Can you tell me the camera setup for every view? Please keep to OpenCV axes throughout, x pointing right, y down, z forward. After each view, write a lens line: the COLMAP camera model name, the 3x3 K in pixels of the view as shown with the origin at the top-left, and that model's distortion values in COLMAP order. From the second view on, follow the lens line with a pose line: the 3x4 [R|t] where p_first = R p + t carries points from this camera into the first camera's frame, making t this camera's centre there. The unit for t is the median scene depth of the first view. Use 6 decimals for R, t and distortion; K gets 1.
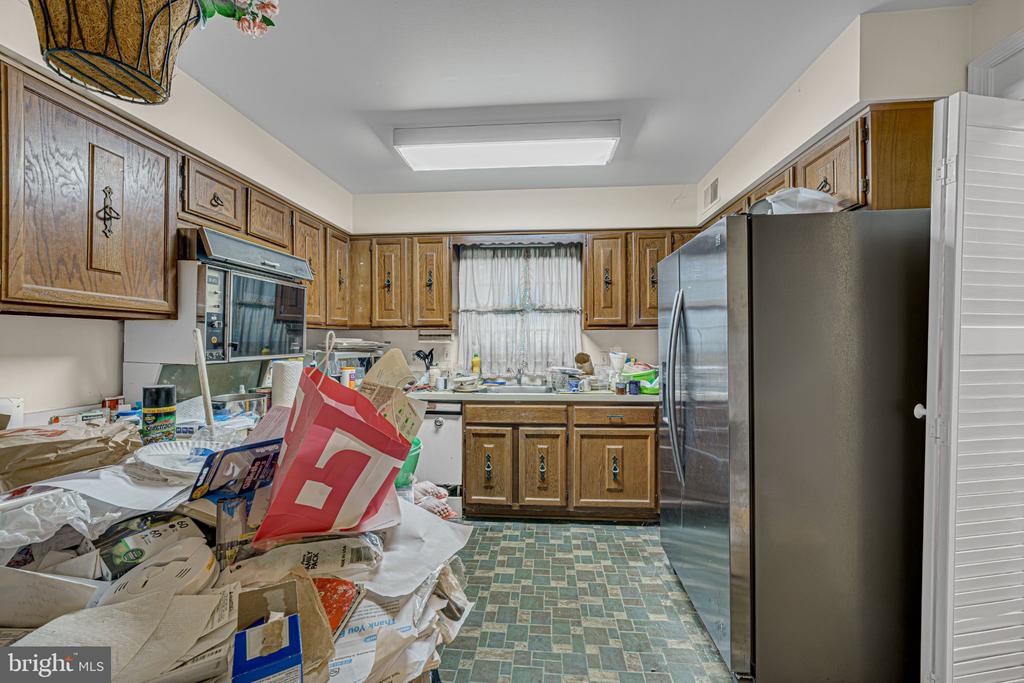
lens RADIAL K [[409.2, 0, 510.0], [0, 409.2, 340.7], [0, 0, 1]] dist [-0.001473, 0.002382]
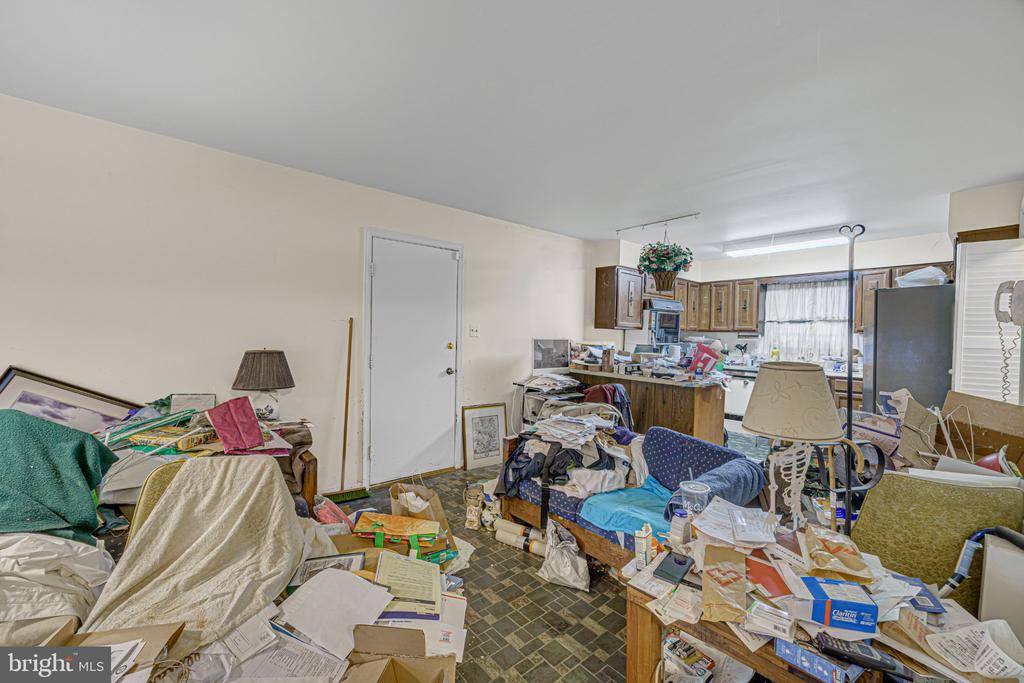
lens RADIAL K [[409.2, 0, 512.2], [0, 409.2, 343.6], [0, 0, 1]] dist [-0.001473, 0.002382]
pose [[0.718251, 0.028095, -0.695217, 0.361444], [-0.019248, 0.999604, 0.020511, 0.004302], [0.695518, -0.001350, 0.718507, -1.117555]]
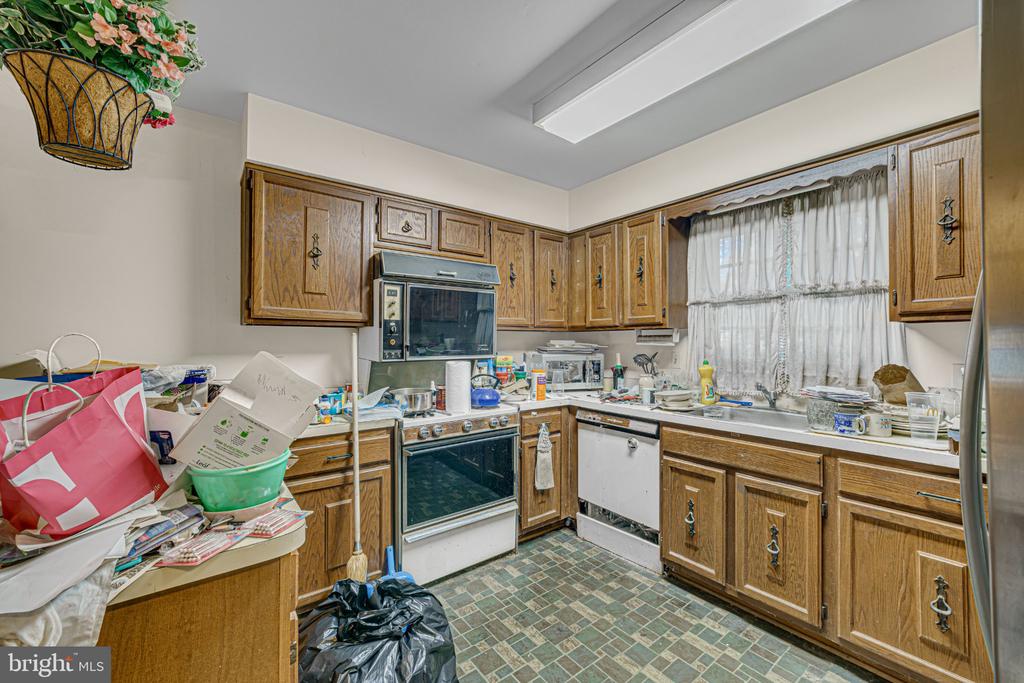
lens RADIAL K [[409.2, 0, 513.7], [0, 409.2, 341.1], [0, 0, 1]] dist [-0.001473, 0.002382]
pose [[0.677196, -0.002905, -0.735797, 0.265181], [0.000611, 0.999994, -0.003386, -0.000376], [0.735803, 0.001843, 0.677194, 0.283358]]
